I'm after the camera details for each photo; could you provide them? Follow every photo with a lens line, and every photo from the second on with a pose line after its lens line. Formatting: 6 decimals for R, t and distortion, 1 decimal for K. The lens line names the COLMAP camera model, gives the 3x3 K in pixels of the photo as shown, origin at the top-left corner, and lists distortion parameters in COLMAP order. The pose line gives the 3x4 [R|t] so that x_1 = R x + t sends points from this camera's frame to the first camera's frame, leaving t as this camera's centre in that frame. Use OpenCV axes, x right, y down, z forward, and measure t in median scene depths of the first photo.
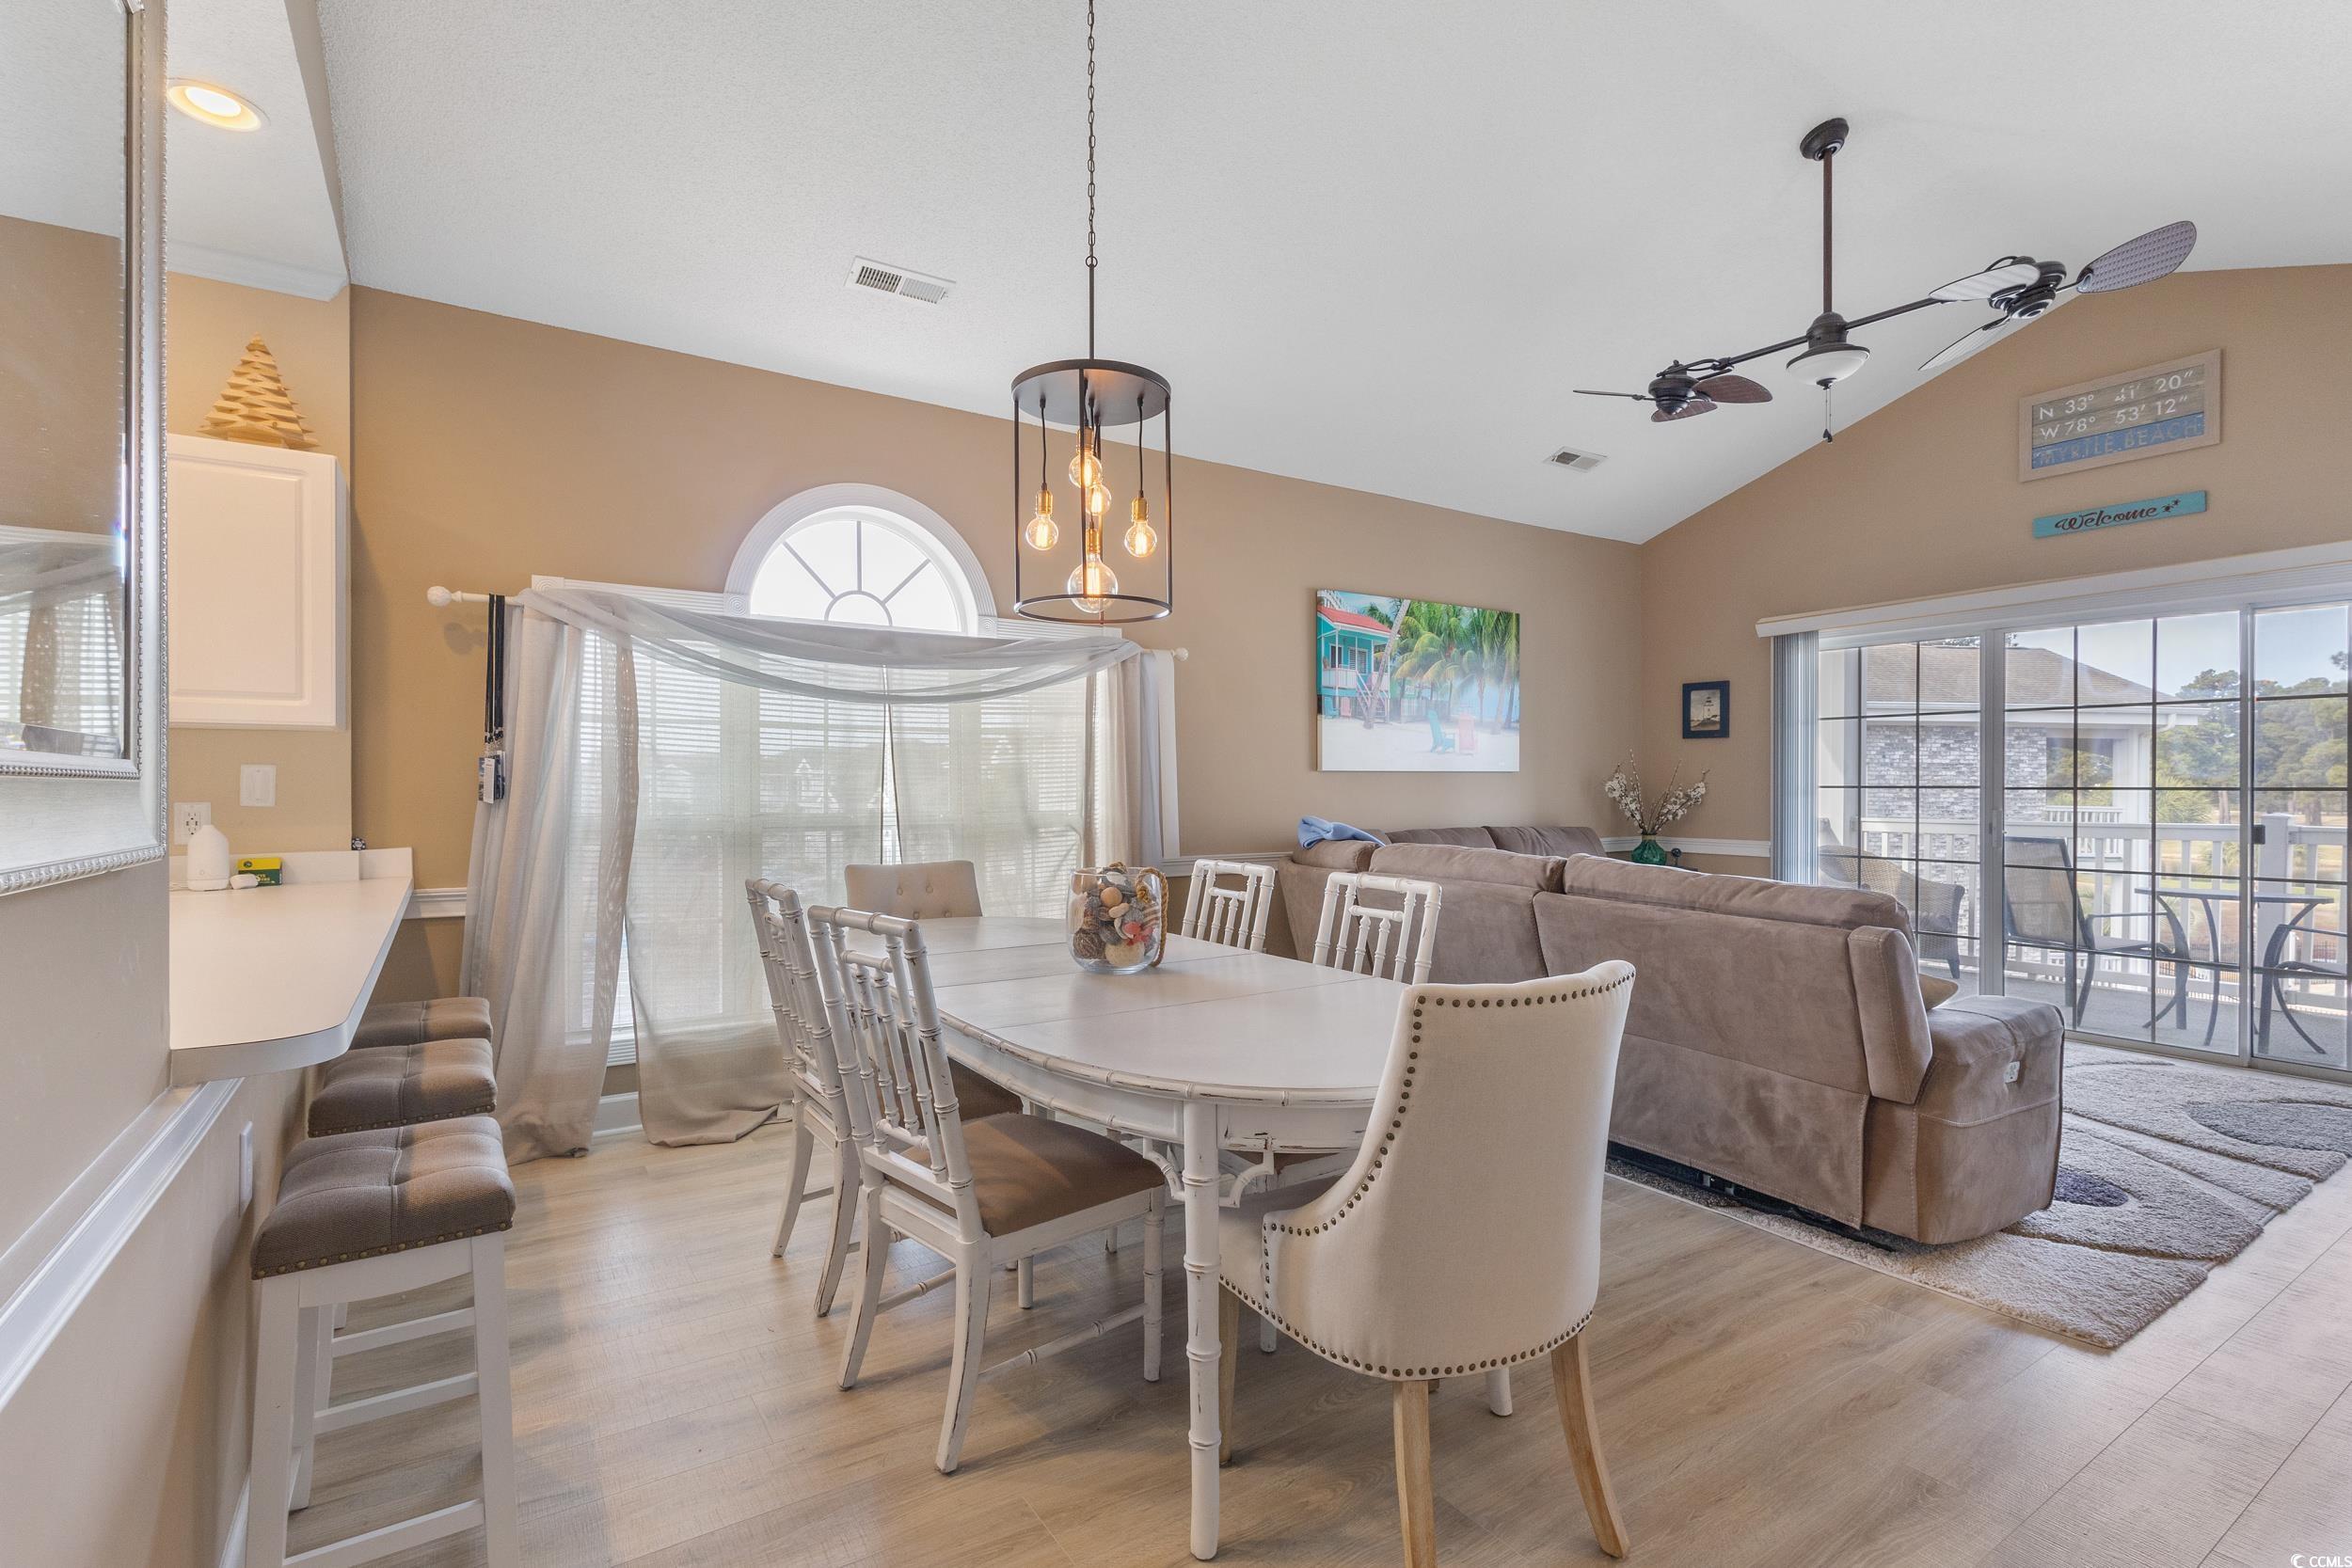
lens RADIAL K [[1088.9, 0, 1169.2], [0, 1088.9, 782.2], [0, 0, 1]] dist [0.002716, 0.001576]
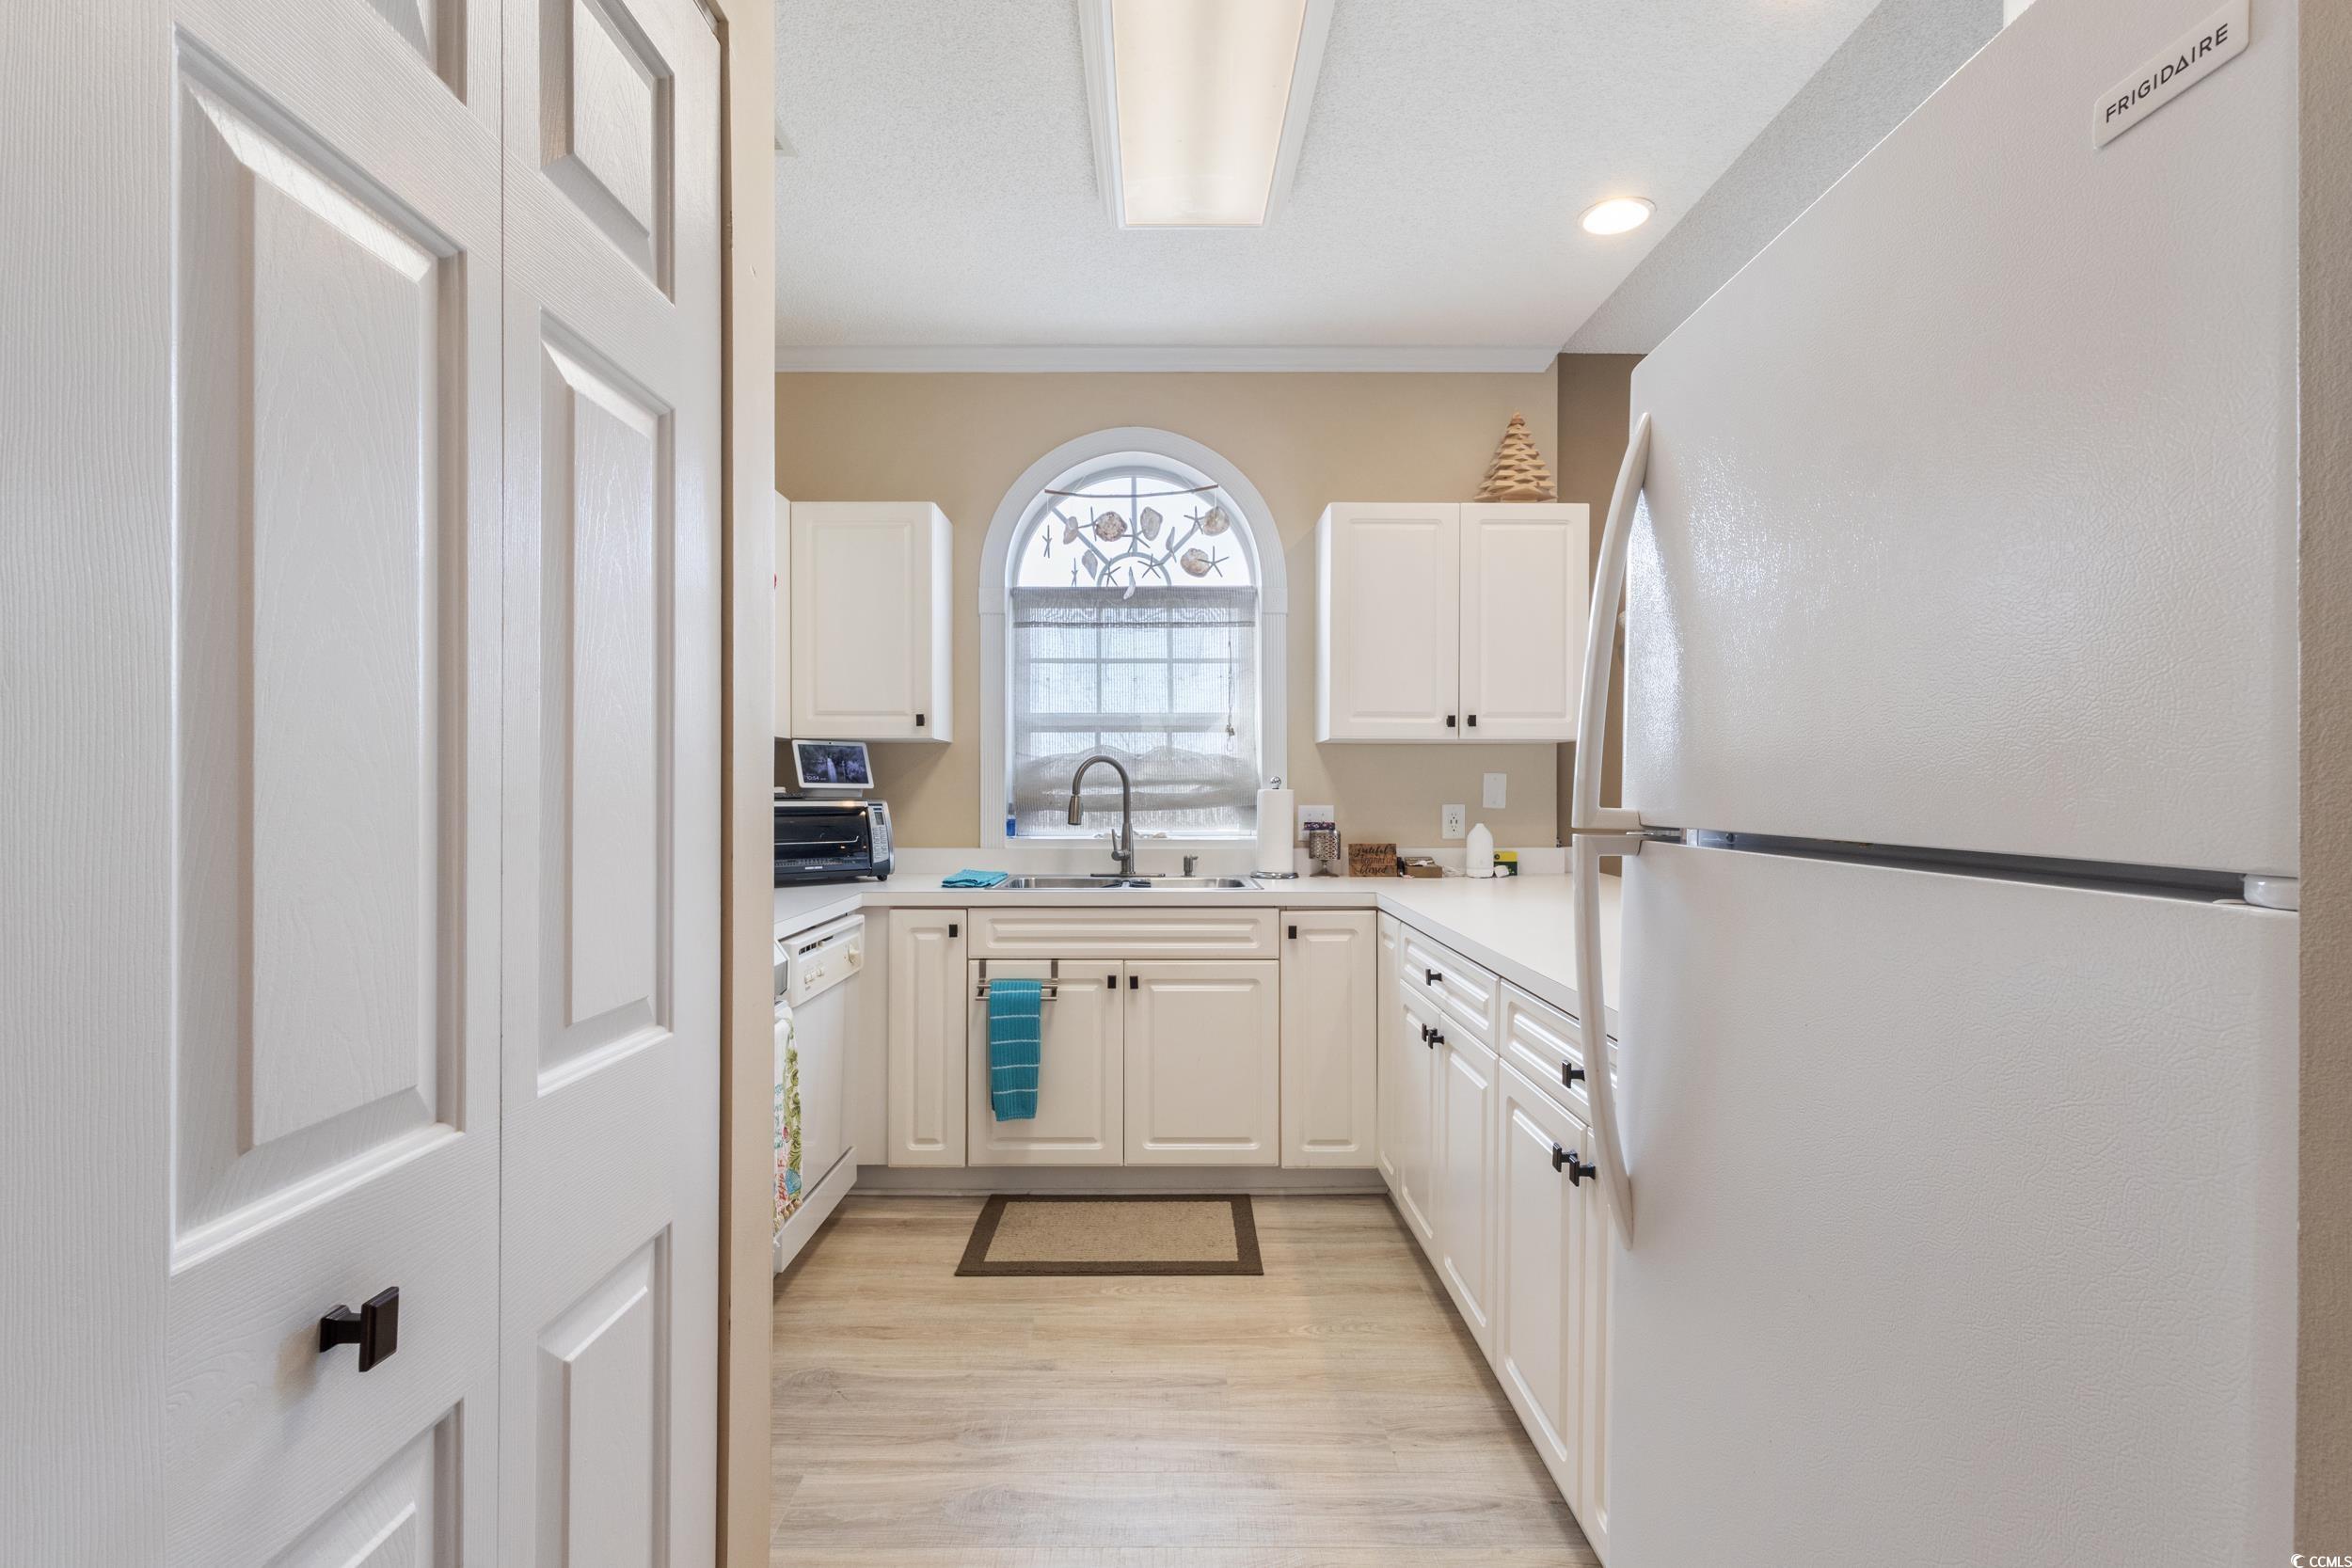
lens RADIAL K [[1094.4, 0, 1168.7], [0, 1094.4, 794.2], [0, 0, 1]] dist [0.011036, -0.000031]
pose [[0.841368, 0.005318, -0.540436, -0.373112], [0.001071, 0.999933, 0.011506, -0.005663], [0.540461, -0.010260, 0.841306, -0.155260]]
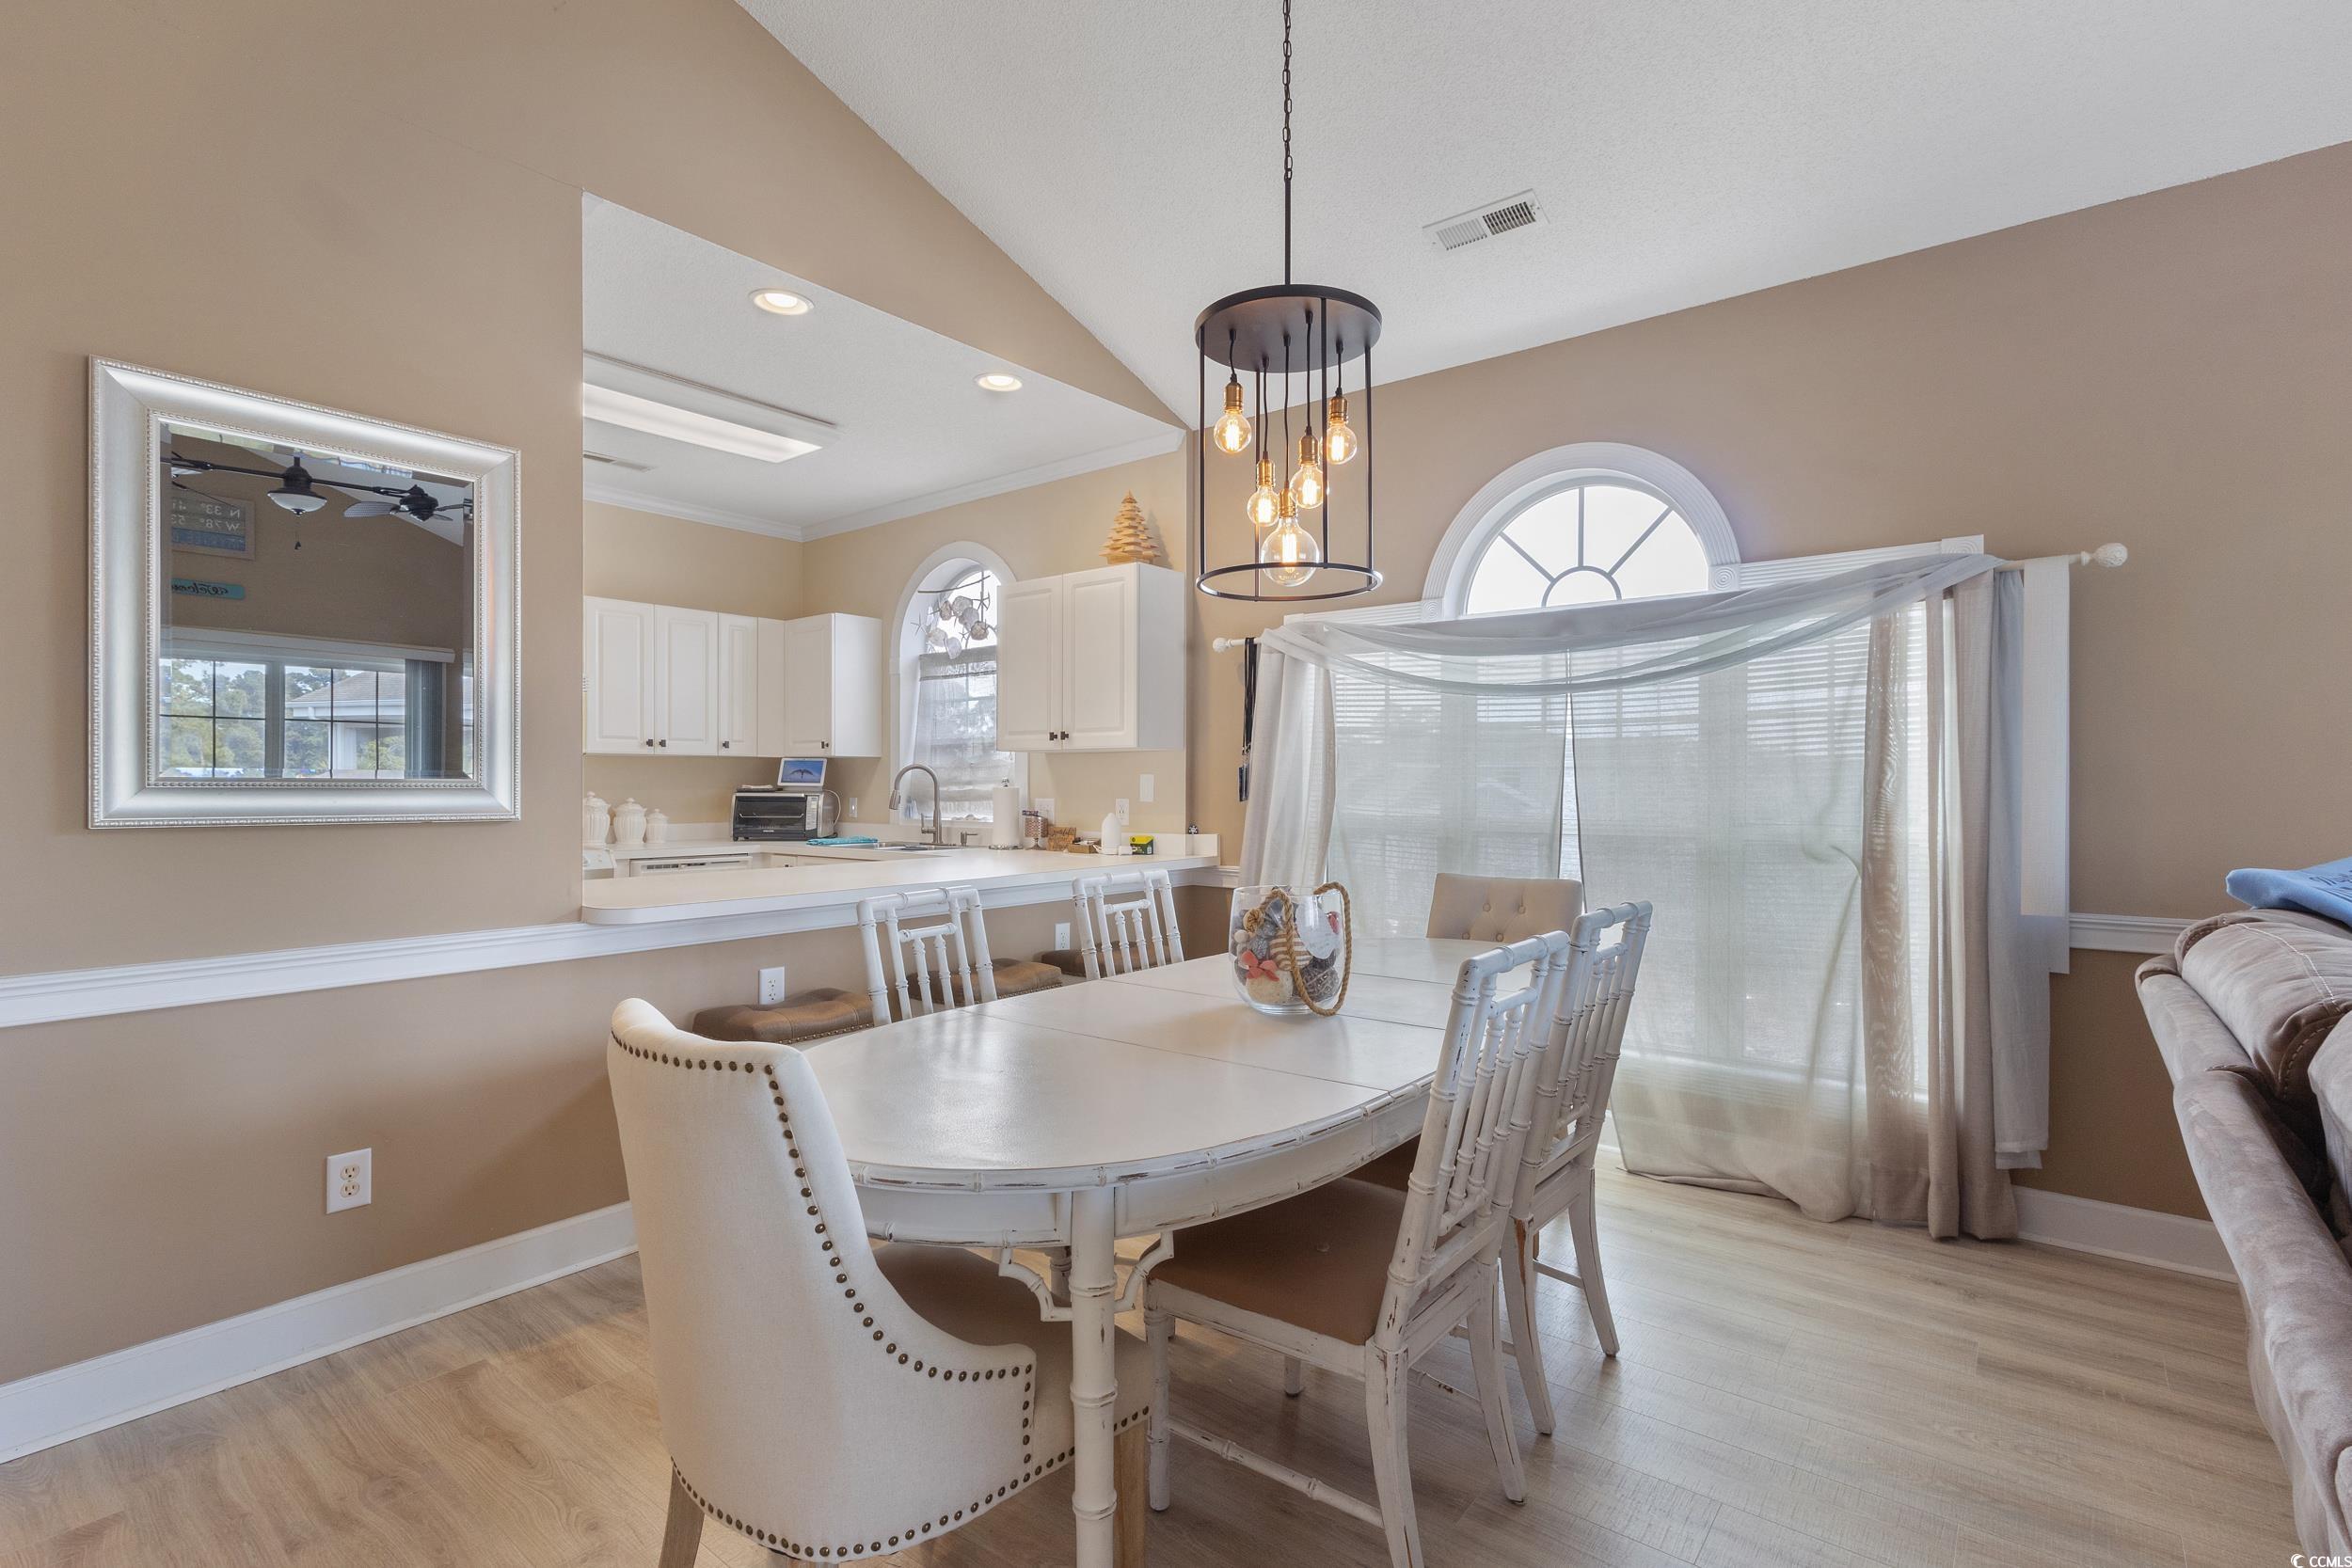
lens RADIAL K [[1088.9, 0, 1155.9], [0, 1088.9, 782.5], [0, 0, 1]] dist [0.002716, 0.001576]
pose [[0.309051, -0.004414, -0.951035, 0.462572], [0.002687, 0.999989, -0.003768, 0.001061], [0.951042, -0.001390, 0.309060, 0.418338]]
